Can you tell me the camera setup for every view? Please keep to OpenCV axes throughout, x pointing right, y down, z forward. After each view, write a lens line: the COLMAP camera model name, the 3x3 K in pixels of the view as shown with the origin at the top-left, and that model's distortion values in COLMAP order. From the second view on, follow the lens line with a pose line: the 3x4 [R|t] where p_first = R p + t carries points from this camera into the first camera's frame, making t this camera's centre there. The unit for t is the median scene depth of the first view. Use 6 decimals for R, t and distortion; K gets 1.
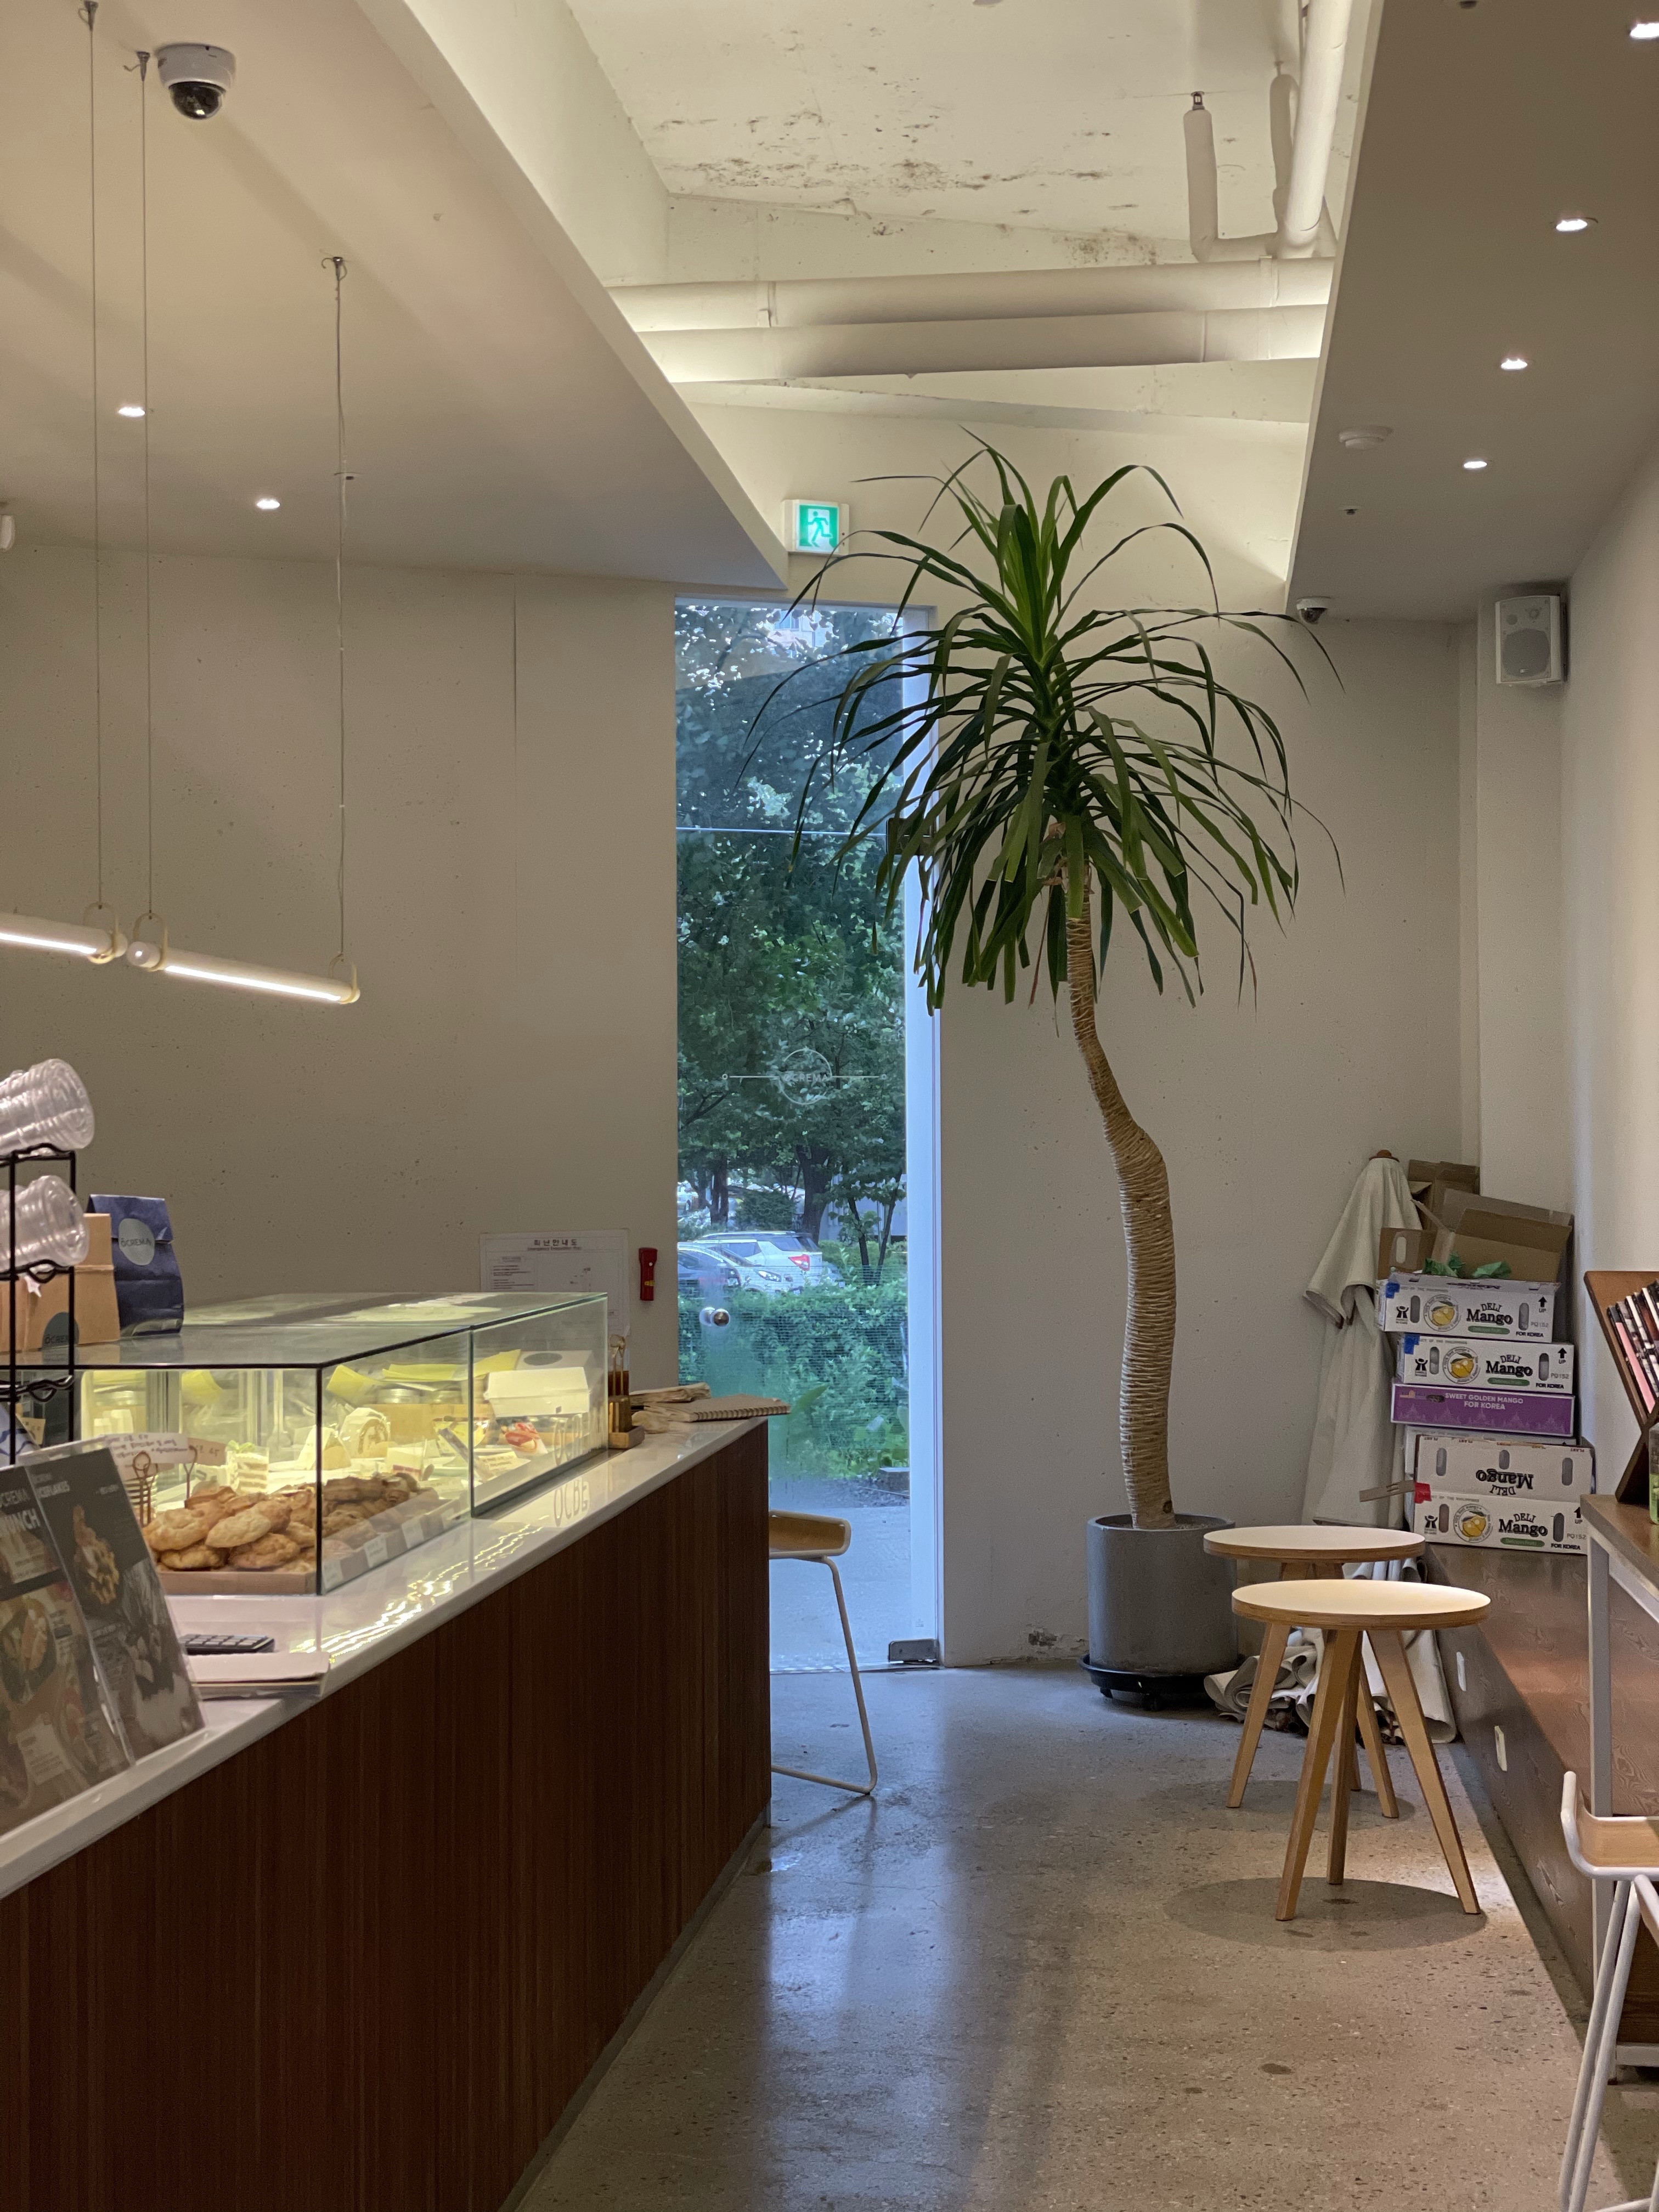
lens RADIAL K [[3331.9, 0, 829.5], [0, 3331.9, 1106.0], [0, 0, 1]] dist [0.137592, 0.013565]
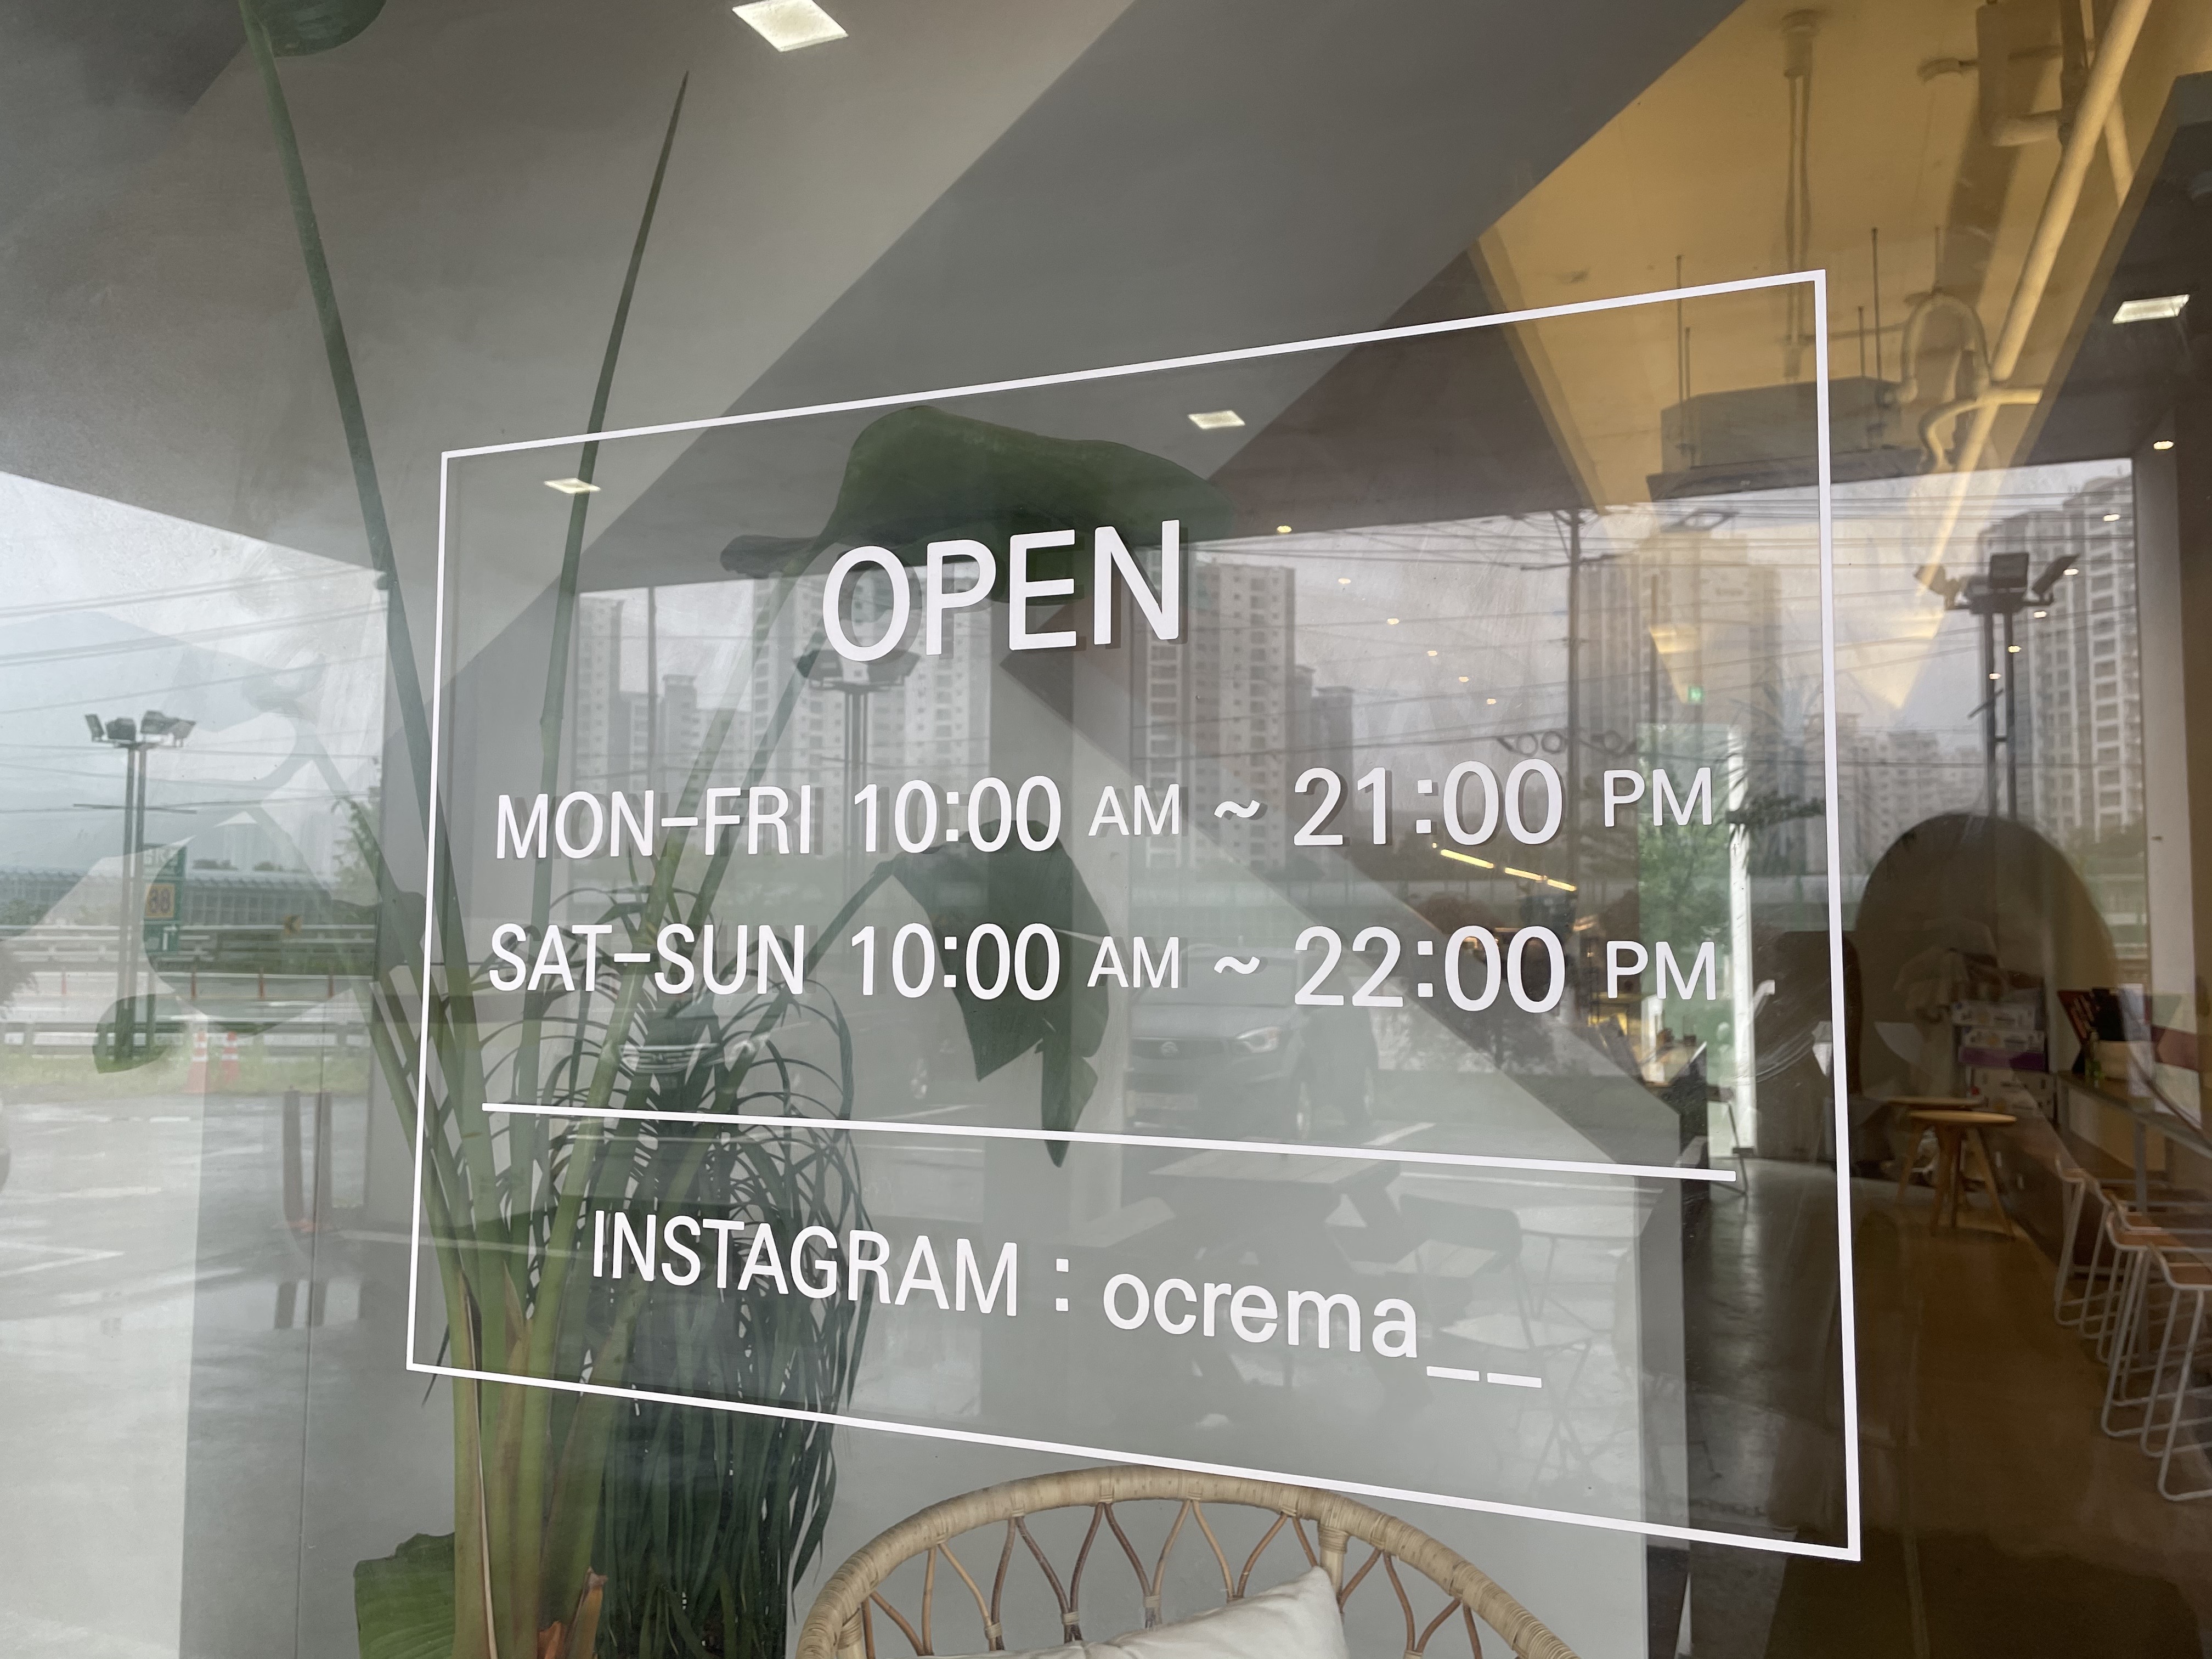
lens RADIAL K [[1668.8, 0, 1106.0], [0, 1668.8, 829.5], [0, 0, 1]] dist [0.105783, -0.131297]
pose [[0.962098, -0.011004, -0.272482, -0.083696], [-0.004719, 0.998364, -0.056981, 0.001062], [0.272663, 0.056108, 0.960472, -0.328569]]
